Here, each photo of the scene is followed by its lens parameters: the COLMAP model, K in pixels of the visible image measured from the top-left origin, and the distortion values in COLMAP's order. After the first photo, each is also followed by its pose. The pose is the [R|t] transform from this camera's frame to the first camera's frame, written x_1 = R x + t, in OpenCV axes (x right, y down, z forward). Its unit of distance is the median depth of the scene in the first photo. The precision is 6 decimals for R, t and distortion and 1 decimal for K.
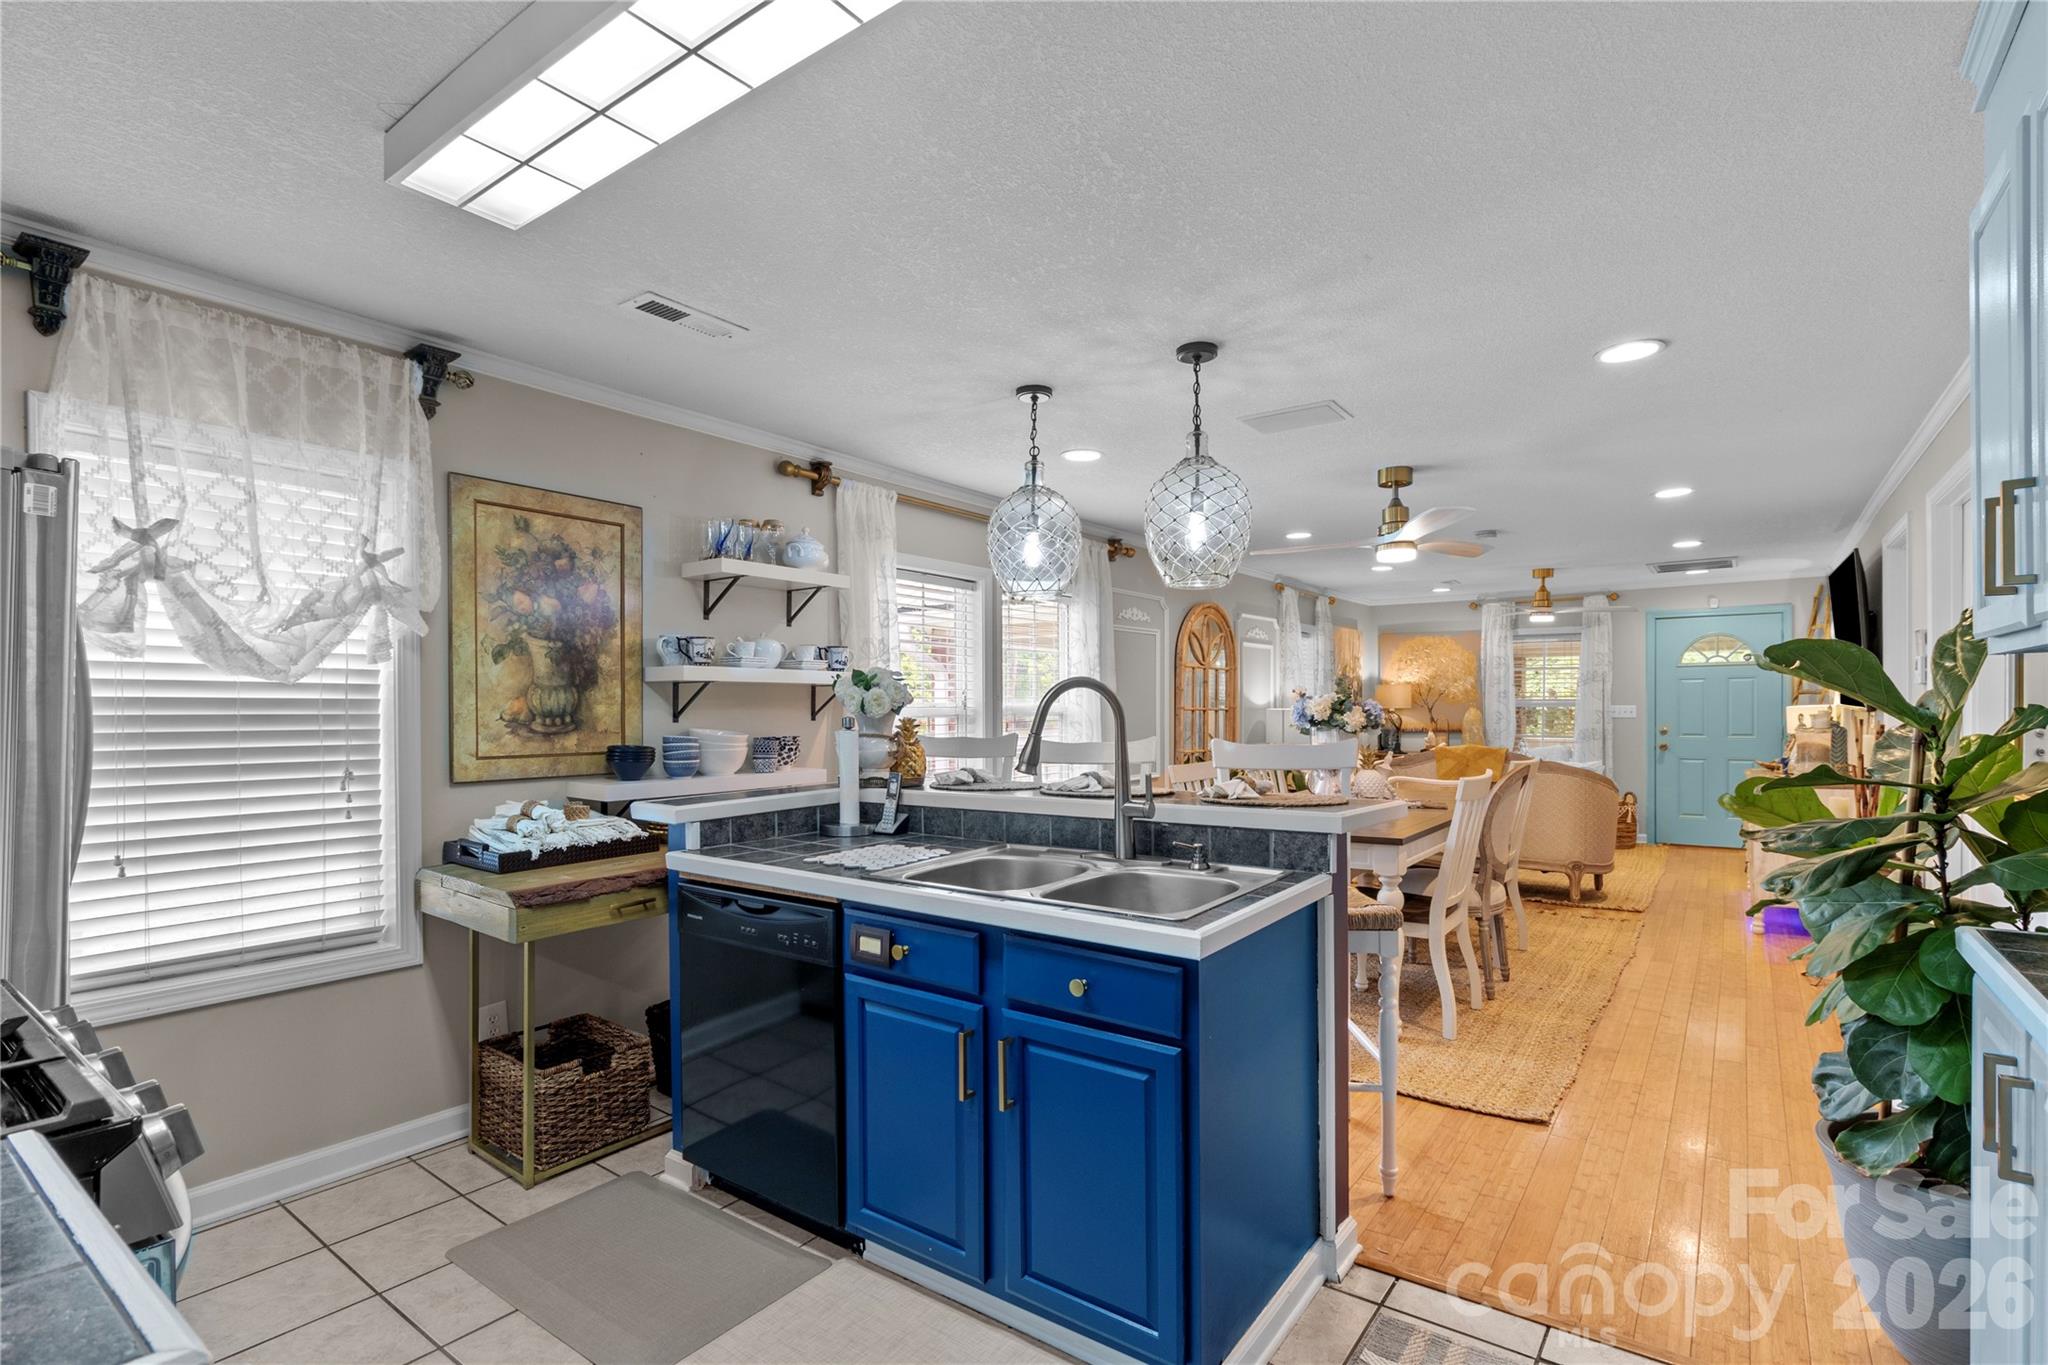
lens RADIAL K [[958.2, 0, 1046.9], [0, 958.2, 716.6], [0, 0, 1]] dist [0.002091, -0.002082]
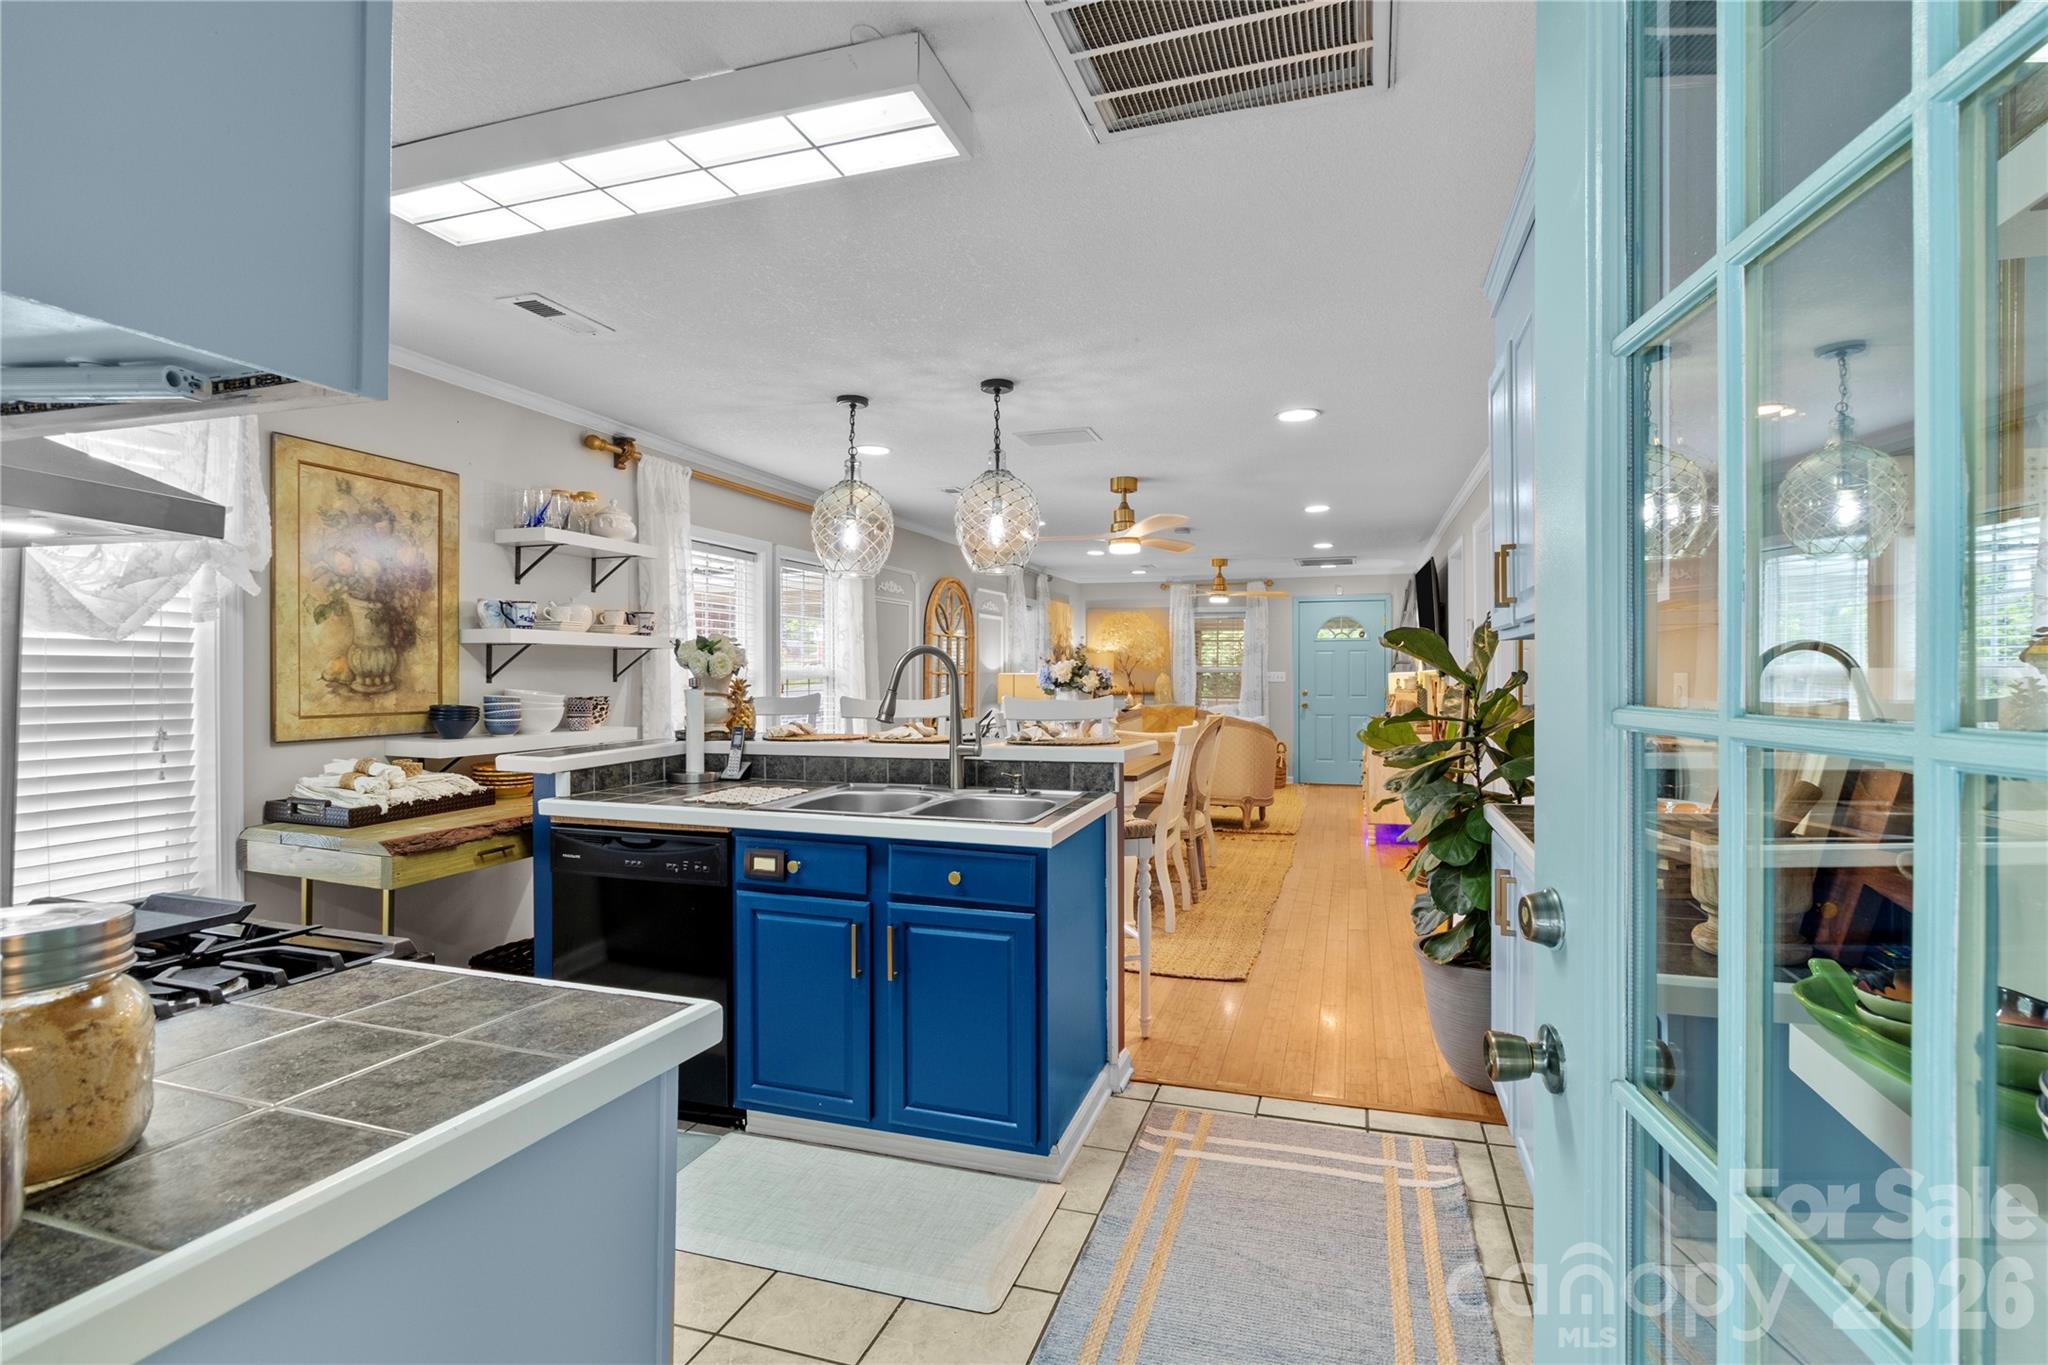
lens RADIAL K [[950.9, 0, 1046.8], [0, 950.9, 674.1], [0, 0, 1]] dist [-0.000598, 0.002322]
pose [[0.950898, 0.003493, 0.309486, -0.135078], [-0.000840, 0.999962, -0.008704, 0.004837], [-0.309504, 0.008017, 0.950864, -0.160523]]
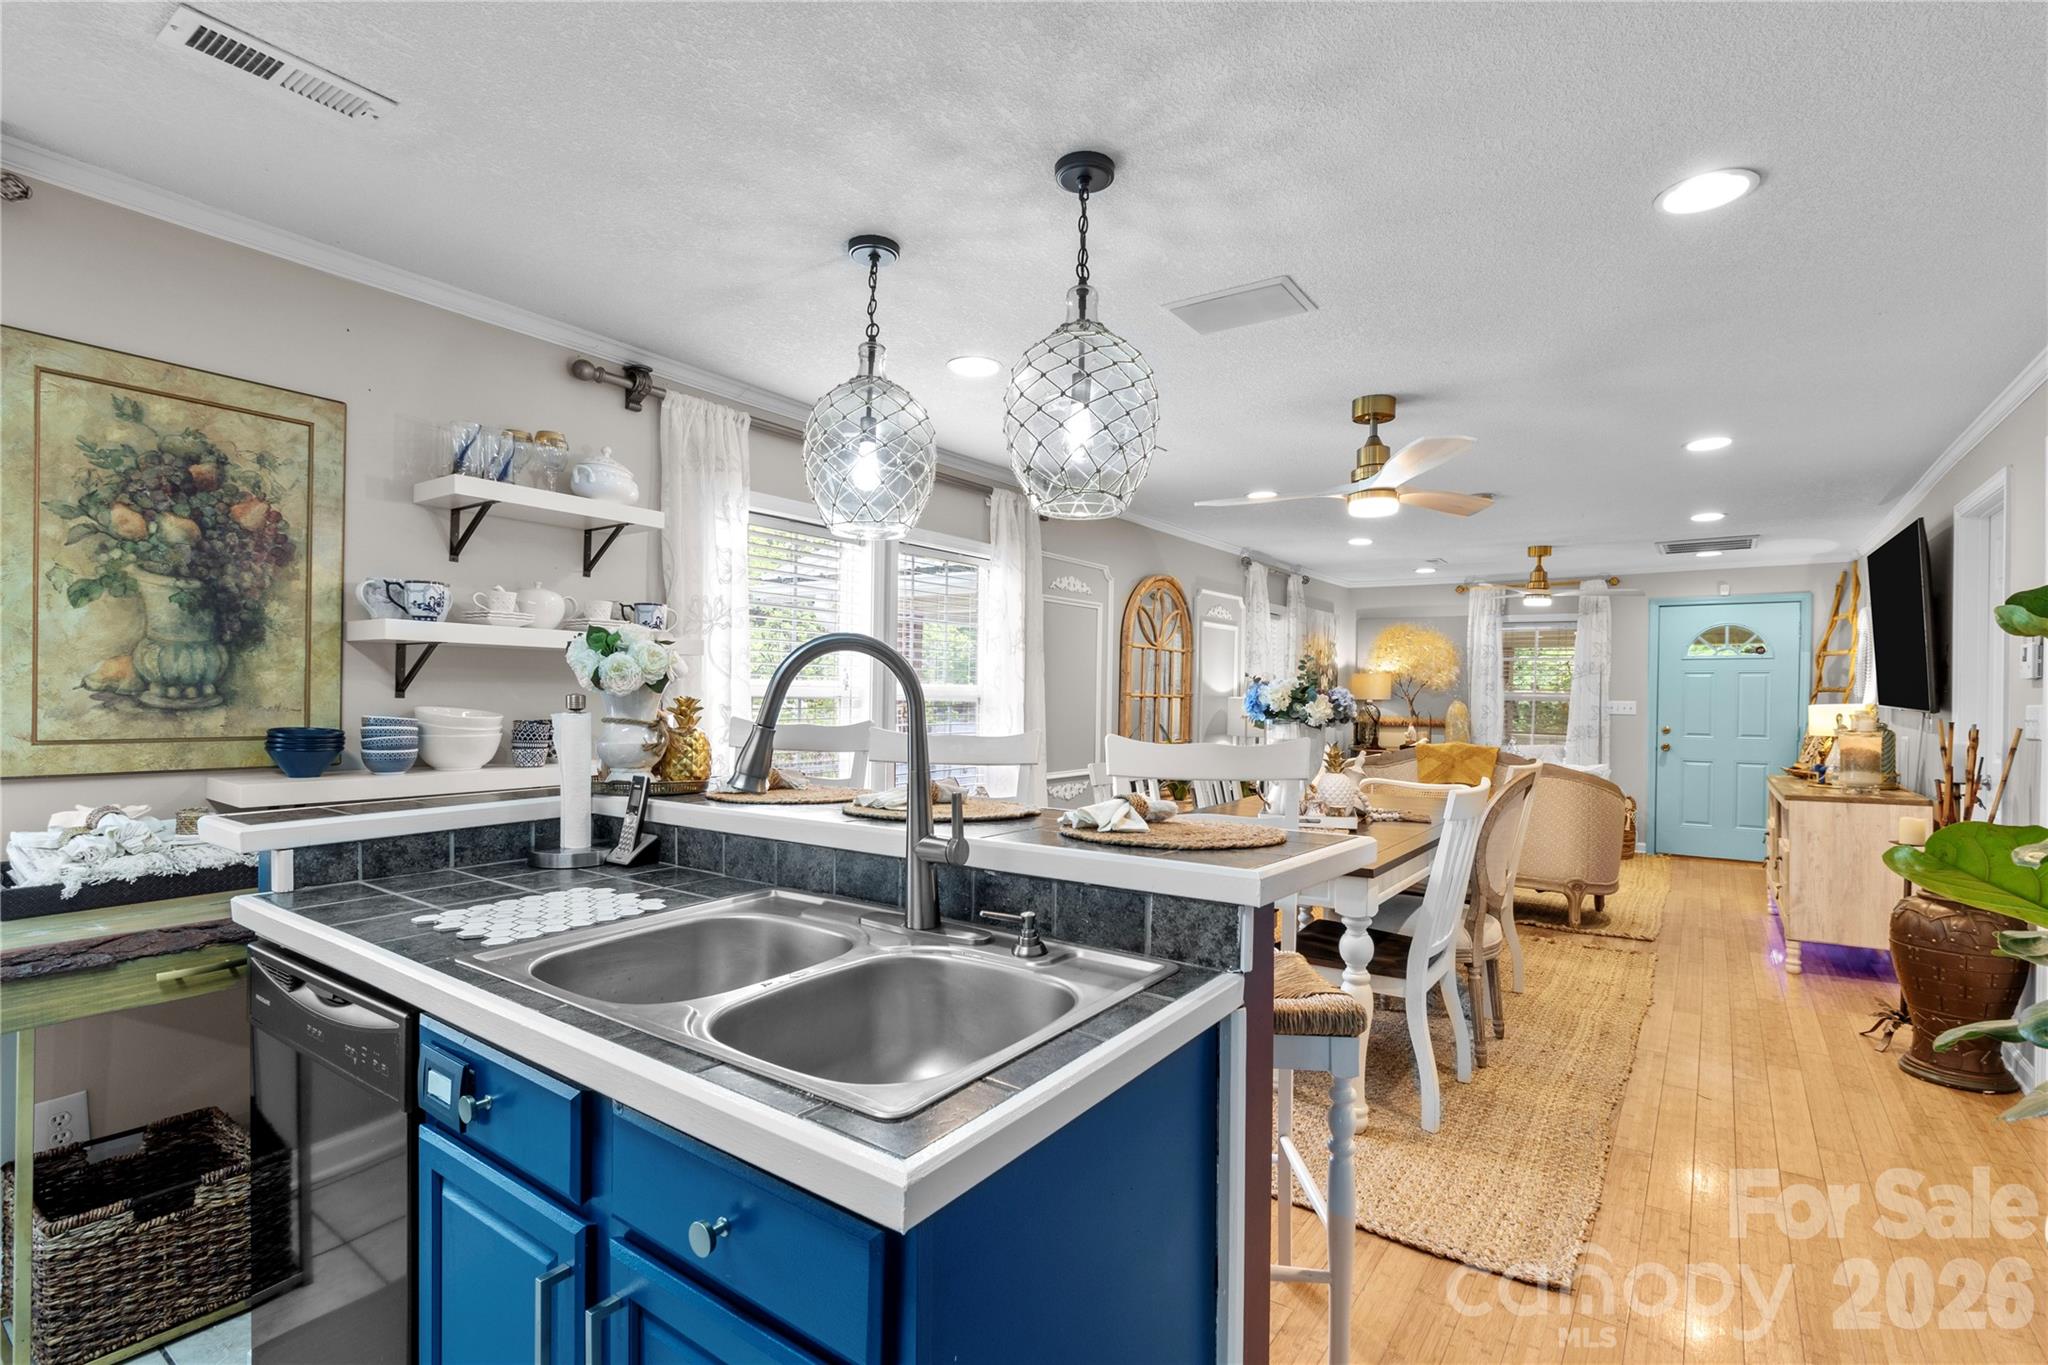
lens RADIAL K [[950.9, 0, 1039.9], [0, 950.9, 700.6], [0, 0, 1]] dist [-0.000598, 0.002322]
pose [[0.999775, 0.019098, 0.009252, 0.103094], [-0.019083, 0.999816, -0.001686, 0.000281], [-0.009282, 0.001509, 0.999956, 0.263047]]
